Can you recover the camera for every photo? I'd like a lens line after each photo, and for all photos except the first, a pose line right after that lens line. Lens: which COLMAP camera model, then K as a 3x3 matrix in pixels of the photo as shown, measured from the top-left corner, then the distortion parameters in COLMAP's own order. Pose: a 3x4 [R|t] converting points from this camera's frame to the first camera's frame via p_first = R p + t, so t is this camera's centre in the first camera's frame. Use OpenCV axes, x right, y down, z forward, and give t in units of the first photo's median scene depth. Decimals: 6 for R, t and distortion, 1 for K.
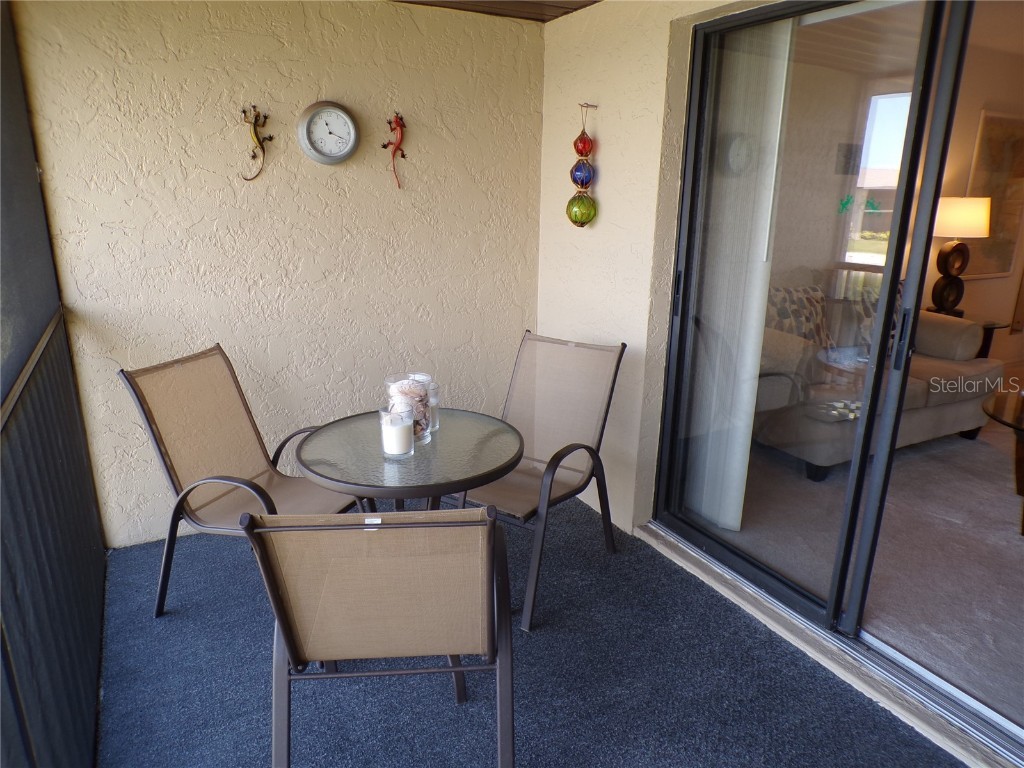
lens RADIAL K [[691.6, 0, 511.5], [0, 691.6, 388.4], [0, 0, 1]] dist [-0.063933, 0.034928]
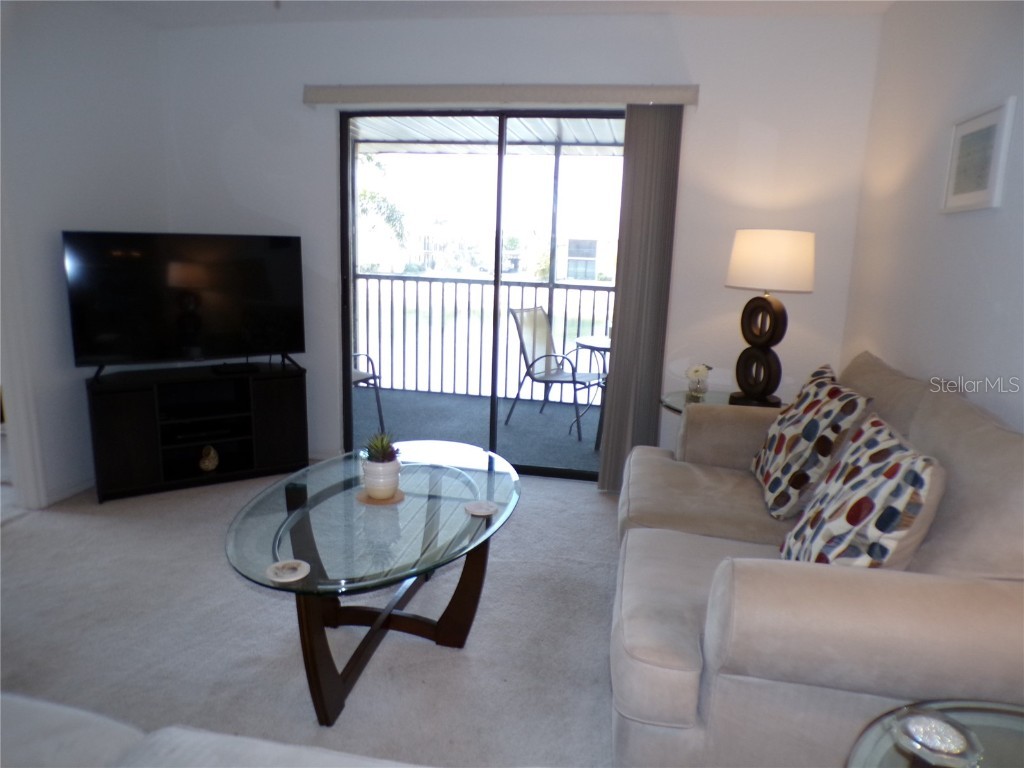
lens RADIAL K [[693.2, 0, 512.1], [0, 693.2, 389.7], [0, 0, 1]] dist [-0.050871, 0.028160]
pose [[-0.622048, 0.121554, -0.773486, 1.006860], [-0.267805, 0.895265, 0.356064, -0.268259], [0.735756, 0.428632, -0.524345, 1.059209]]
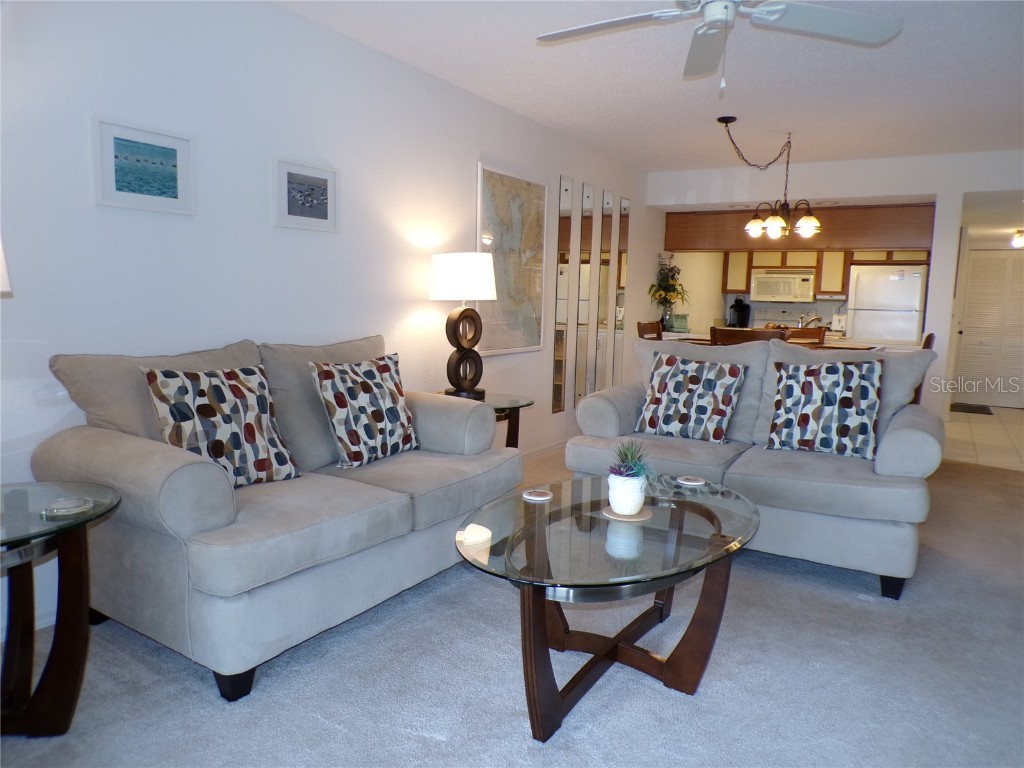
lens RADIAL K [[695.5, 0, 510.9], [0, 695.5, 381.6], [0, 0, 1]] dist [-0.052172, 0.027888]
pose [[0.867760, -0.056886, 0.493717, 0.323758], [0.133664, 0.983538, -0.121605, -0.020610], [-0.478671, 0.171516, 0.861078, 0.298617]]
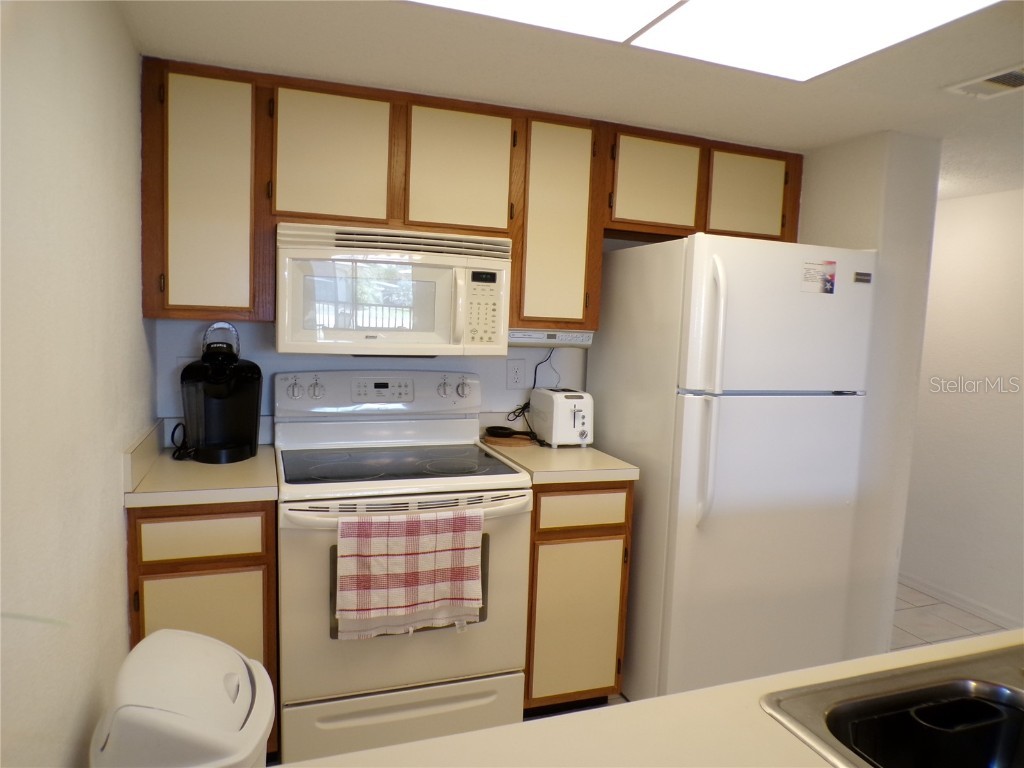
lens RADIAL K [[693.2, 0, 512.1], [0, 693.2, 389.7], [0, 0, 1]] dist [-0.050871, 0.028160]
pose [[0.137706, -0.125581, 0.982480, 1.568061], [0.244633, 0.965511, 0.089124, -0.411070], [-0.959788, 0.228074, 0.163678, 1.514135]]
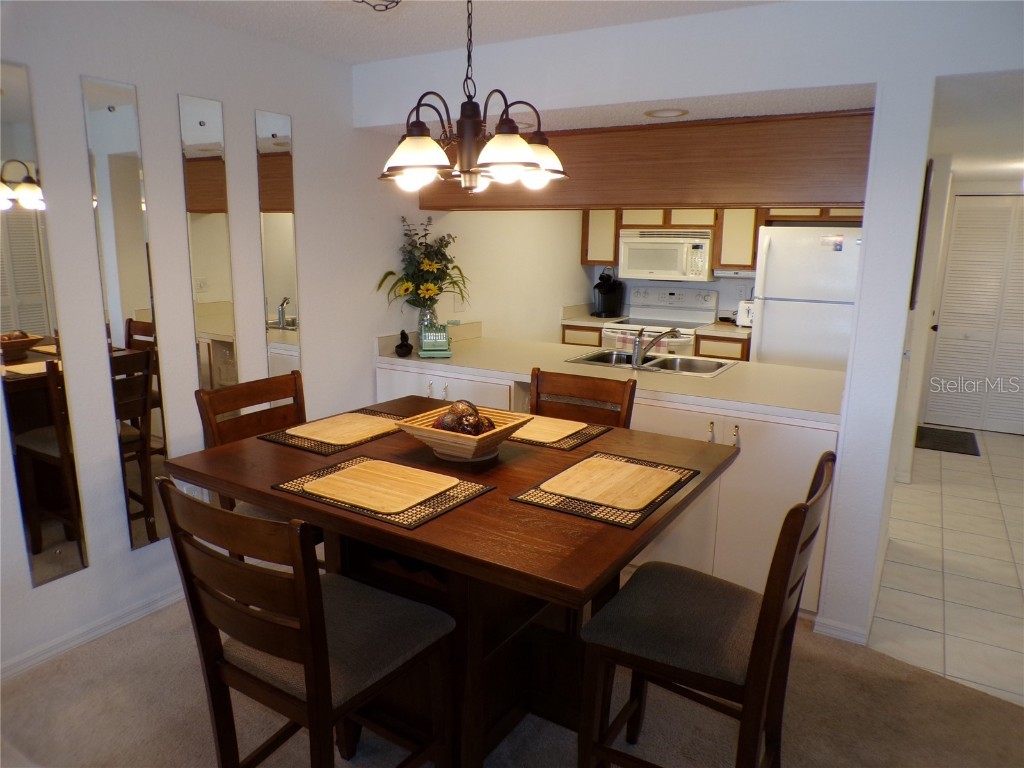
lens RADIAL K [[695.5, 0, 510.9], [0, 695.5, 381.6], [0, 0, 1]] dist [-0.052172, 0.027888]
pose [[0.859028, -0.112575, 0.499398, 1.134456], [0.150486, 0.987951, -0.036149, -0.205395], [-0.489311, 0.106205, 0.865618, 0.659256]]
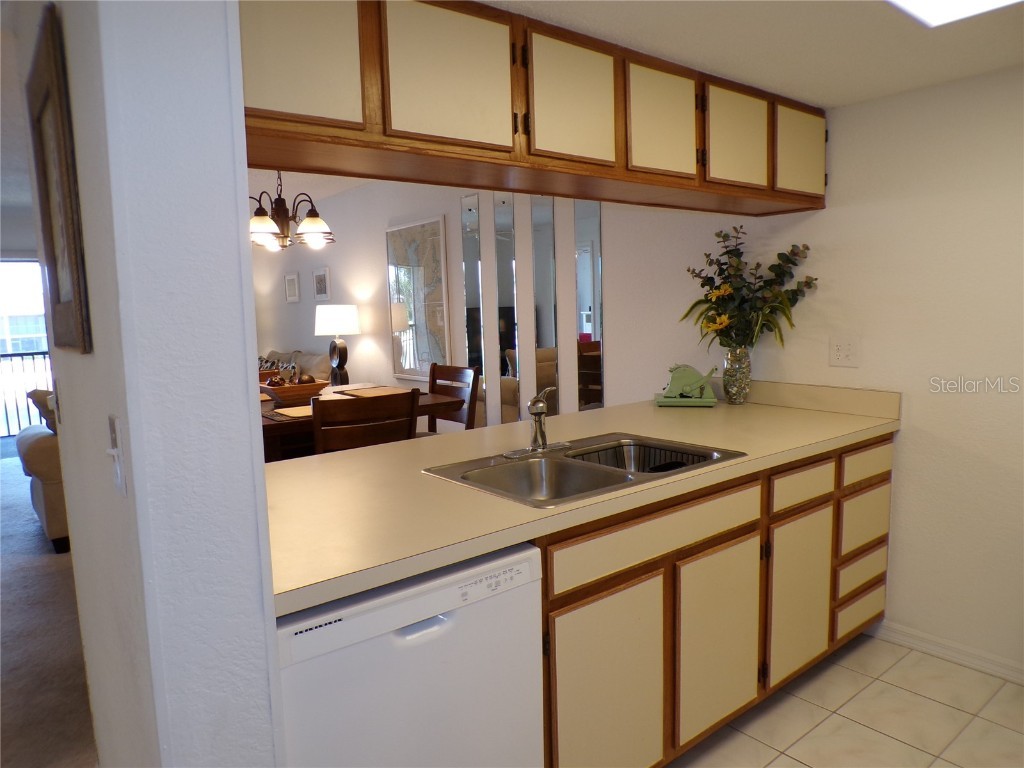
lens RADIAL K [[707.7, 0, 513.4], [0, 707.7, 397.2], [0, 0, 1]] dist [-0.042116, -0.002778]
pose [[0.186912, 0.098227, -0.977454, 2.278502], [-0.244386, 0.968358, 0.050580, -0.294183], [0.951493, 0.229422, 0.205003, 1.209884]]
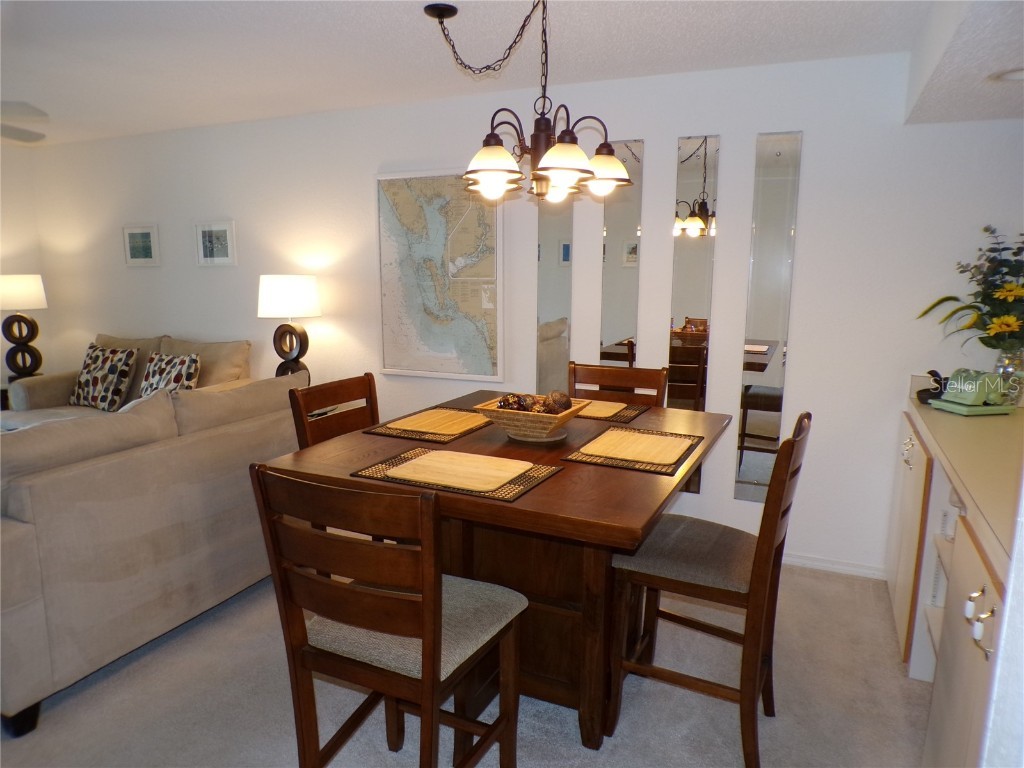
lens RADIAL K [[691.6, 0, 511.5], [0, 691.6, 388.4], [0, 0, 1]] dist [-0.063933, 0.034928]
pose [[0.617095, 0.116993, -0.778143, 1.781210], [-0.216585, 0.975943, -0.025028, -0.195691], [0.756495, 0.183979, 0.627588, 0.751264]]
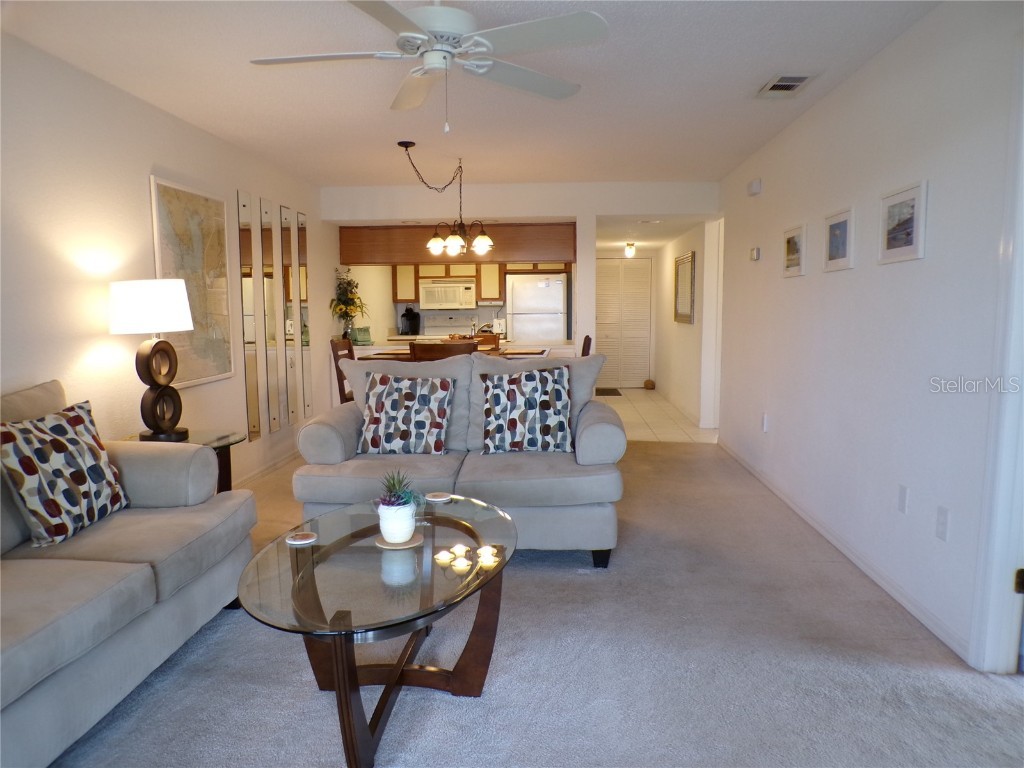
lens RADIAL K [[696.9, 0, 512.7], [0, 696.9, 381.5], [0, 0, 1]] dist [-0.049077, 0.027600]
pose [[0.526185, -0.117315, 0.842239, 0.256611], [0.261692, 0.964712, -0.029117, -0.056233], [-0.809102, 0.235728, 0.538317, 0.333378]]
